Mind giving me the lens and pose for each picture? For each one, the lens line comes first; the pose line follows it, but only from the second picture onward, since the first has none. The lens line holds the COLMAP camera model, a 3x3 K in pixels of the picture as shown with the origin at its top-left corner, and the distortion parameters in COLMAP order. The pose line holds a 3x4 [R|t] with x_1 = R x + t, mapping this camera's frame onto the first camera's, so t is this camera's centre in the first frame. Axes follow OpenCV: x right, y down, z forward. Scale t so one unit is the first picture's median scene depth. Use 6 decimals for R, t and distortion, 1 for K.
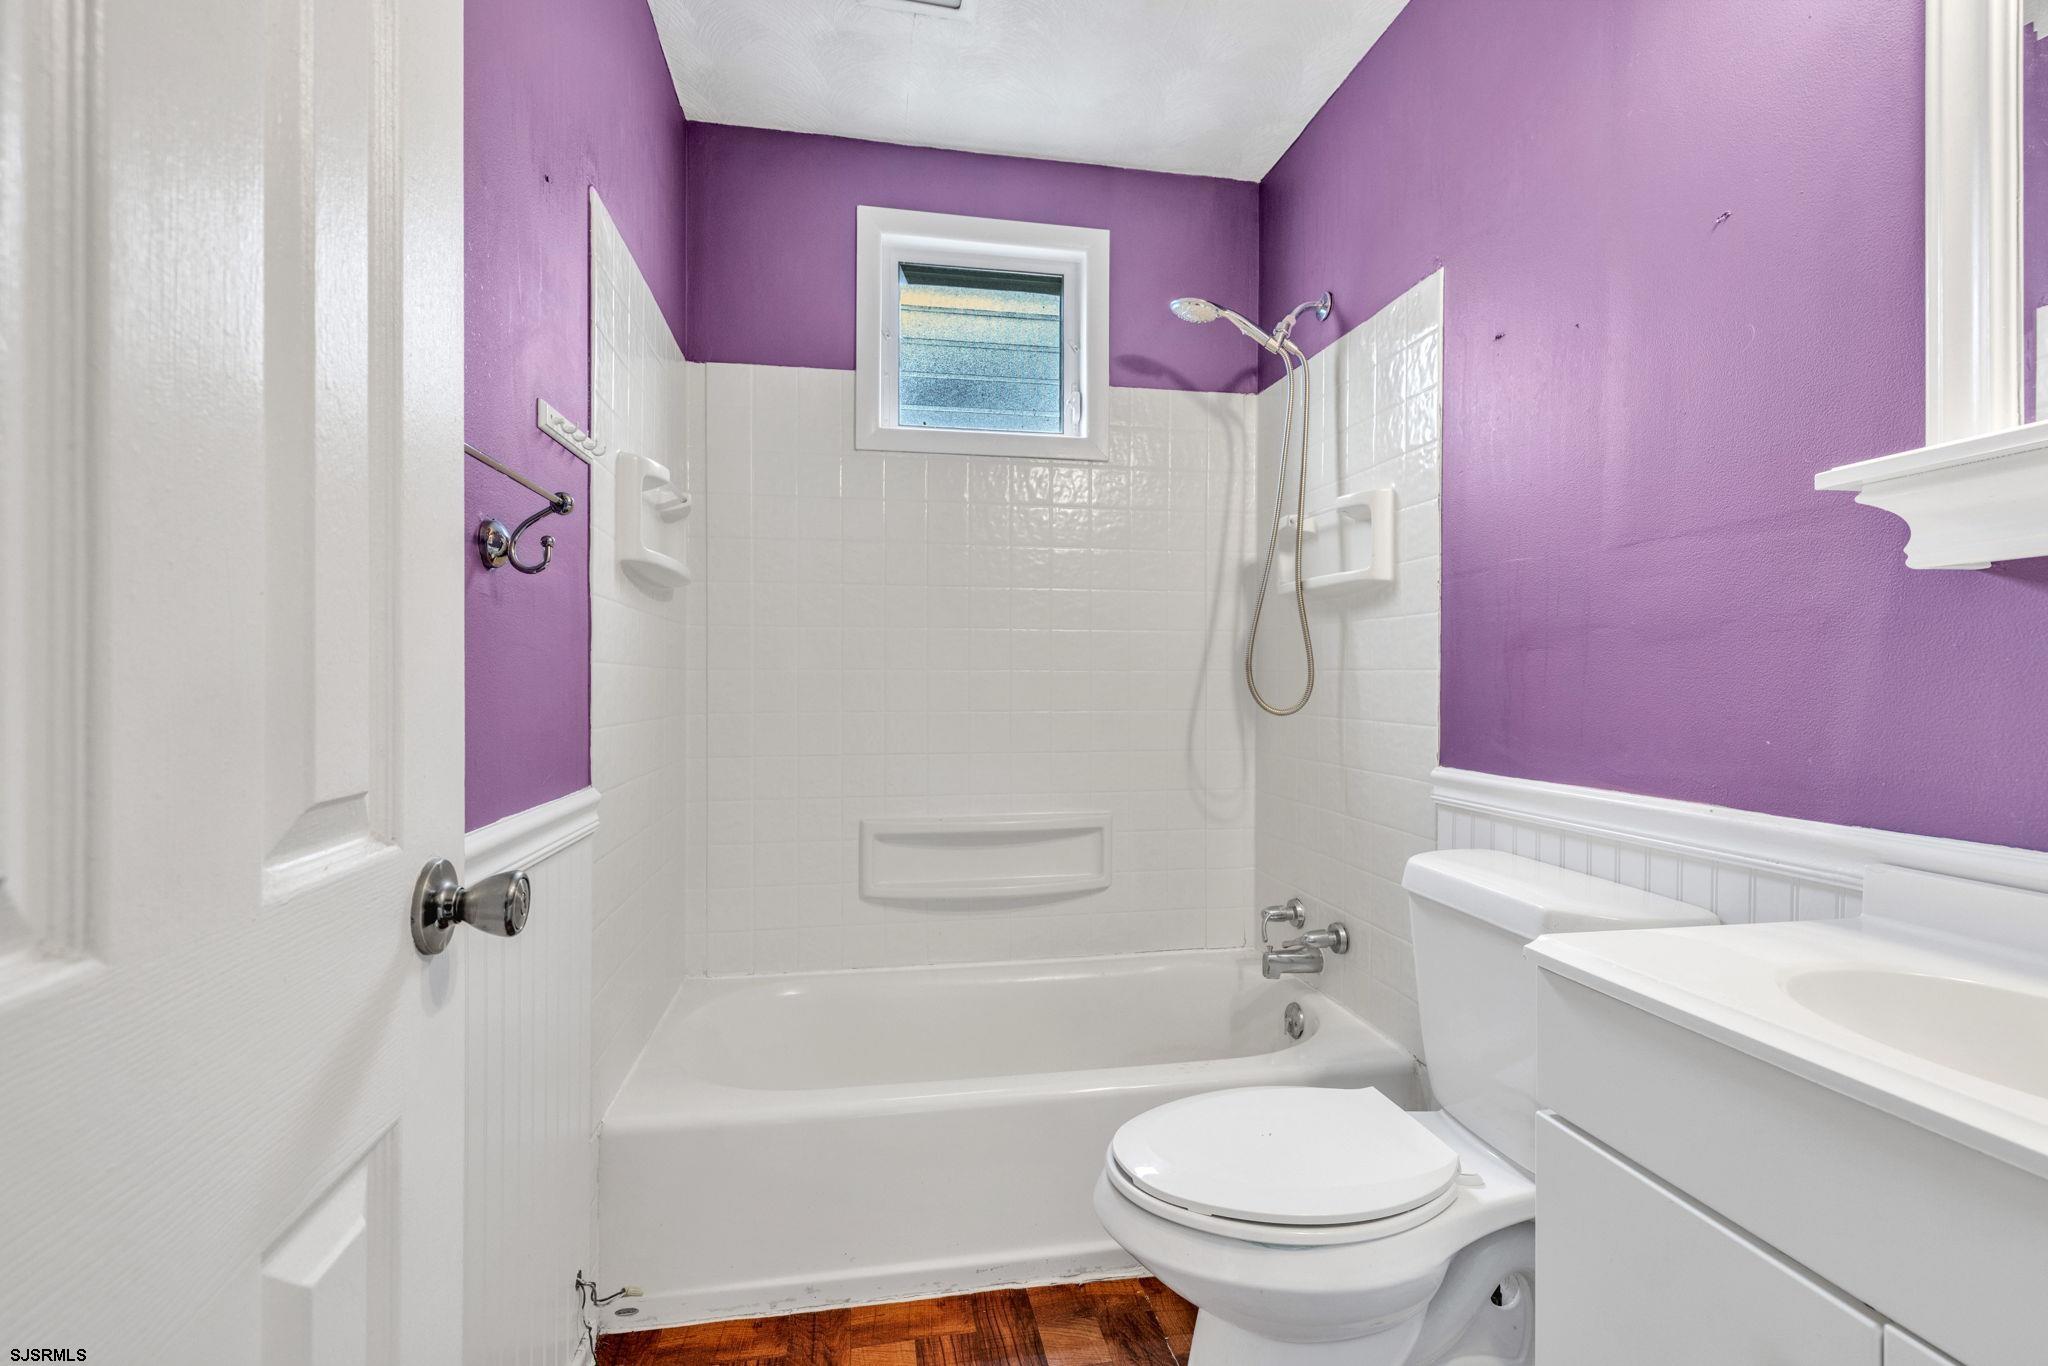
lens RADIAL K [[880.7, 0, 1015.9], [0, 880.7, 676.3], [0, 0, 1]] dist [-0.000332, 0.000295]
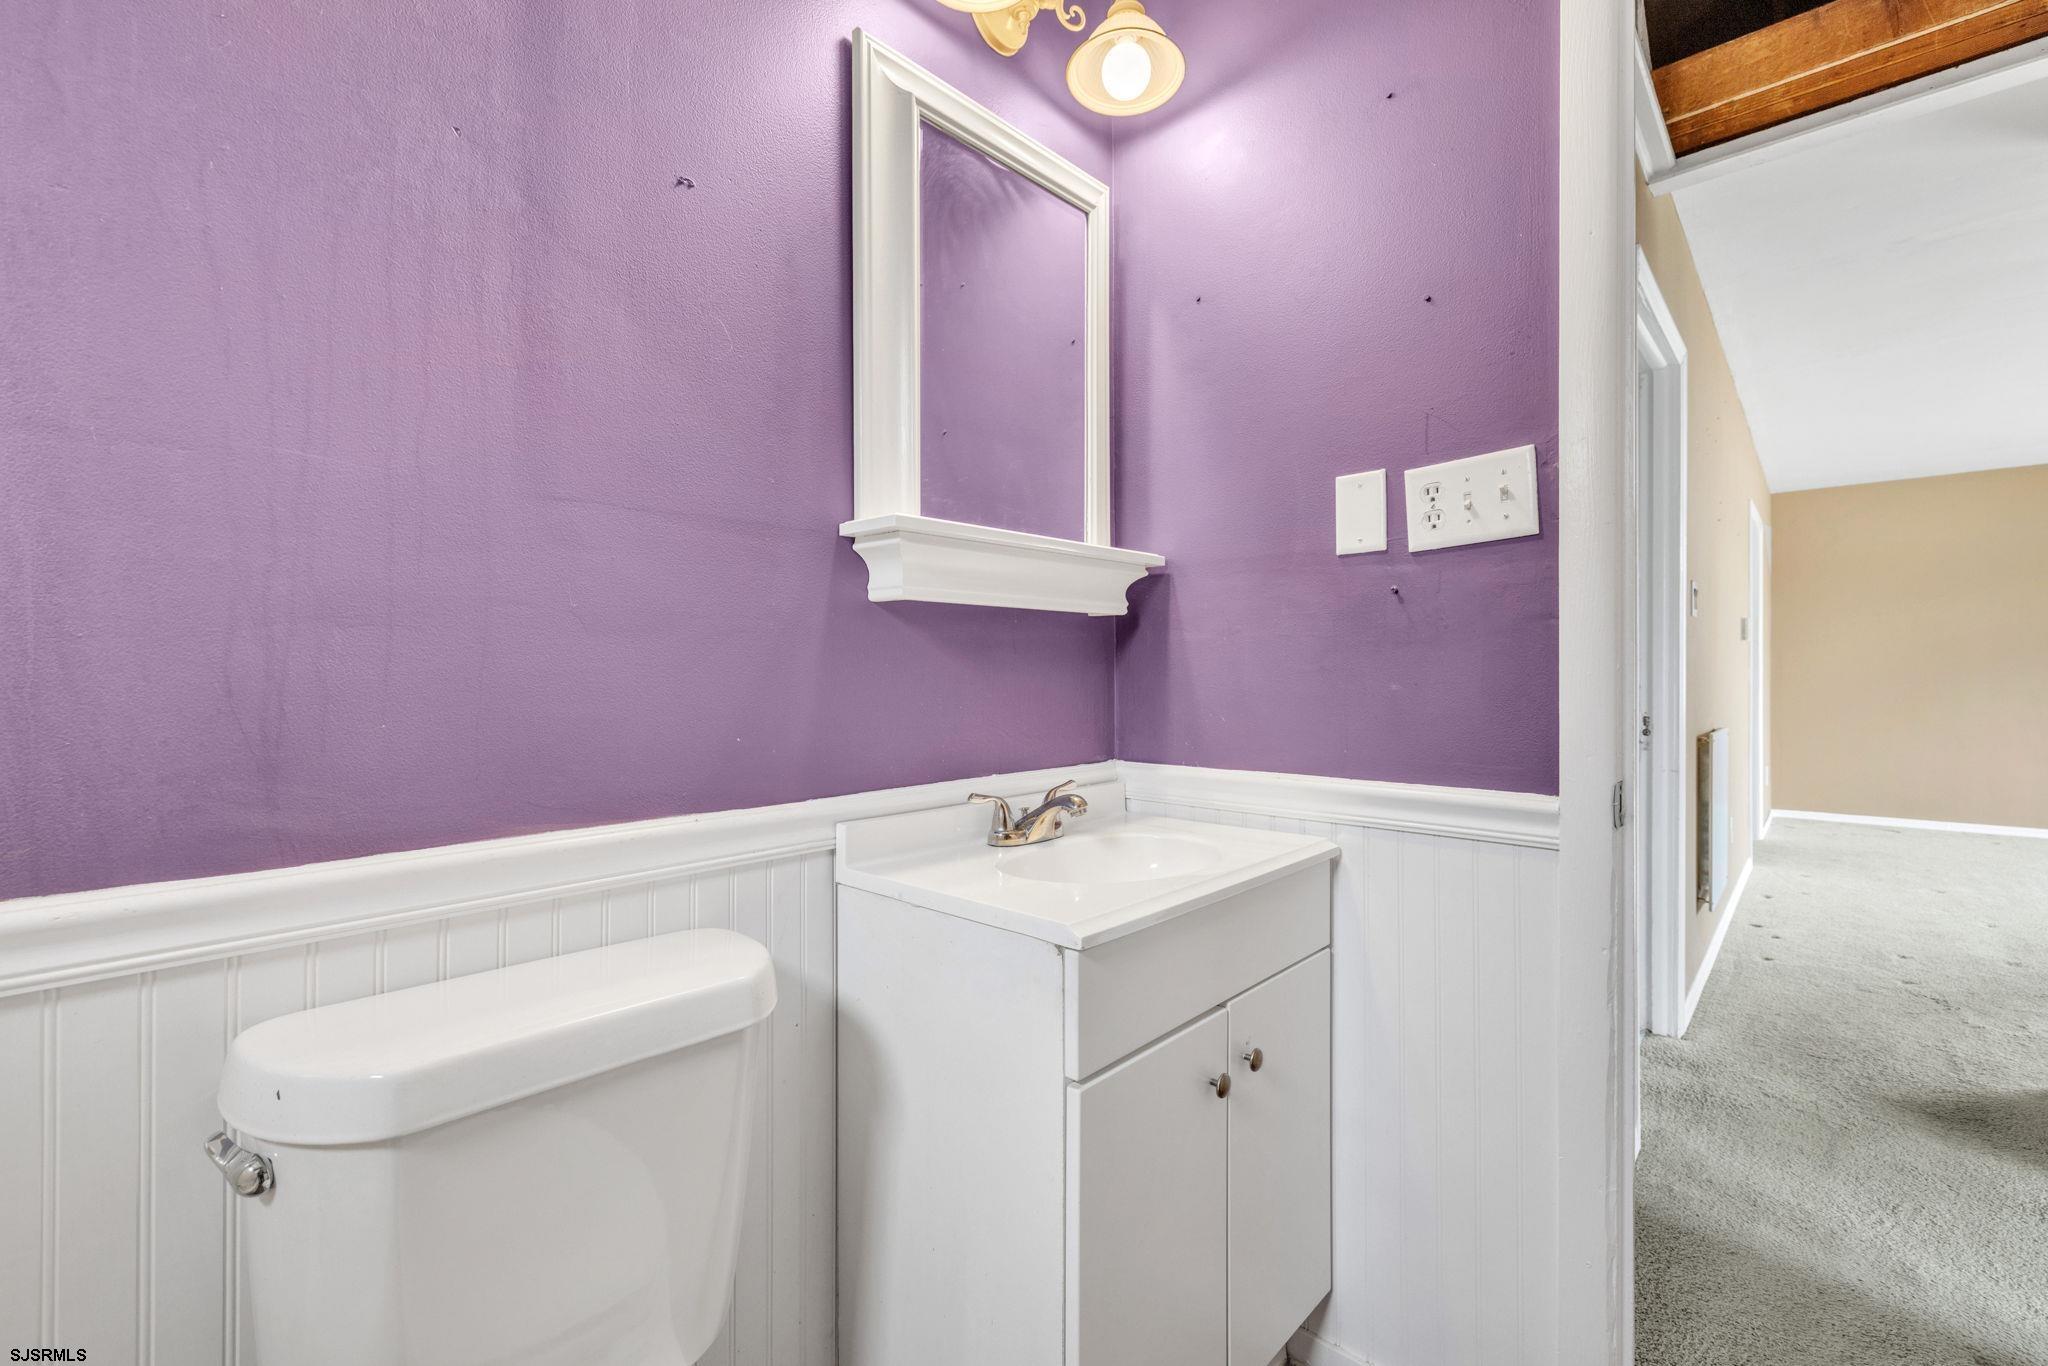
lens RADIAL K [[880.7, 0, 1015.9], [0, 880.7, 676.3], [0, 0, 1]] dist [-0.000332, 0.000295]
pose [[-0.601185, -0.001703, 0.799108, -0.210515], [-0.003287, 0.999995, -0.000341, -0.001032], [-0.799103, -0.002832, -0.601187, 1.751842]]
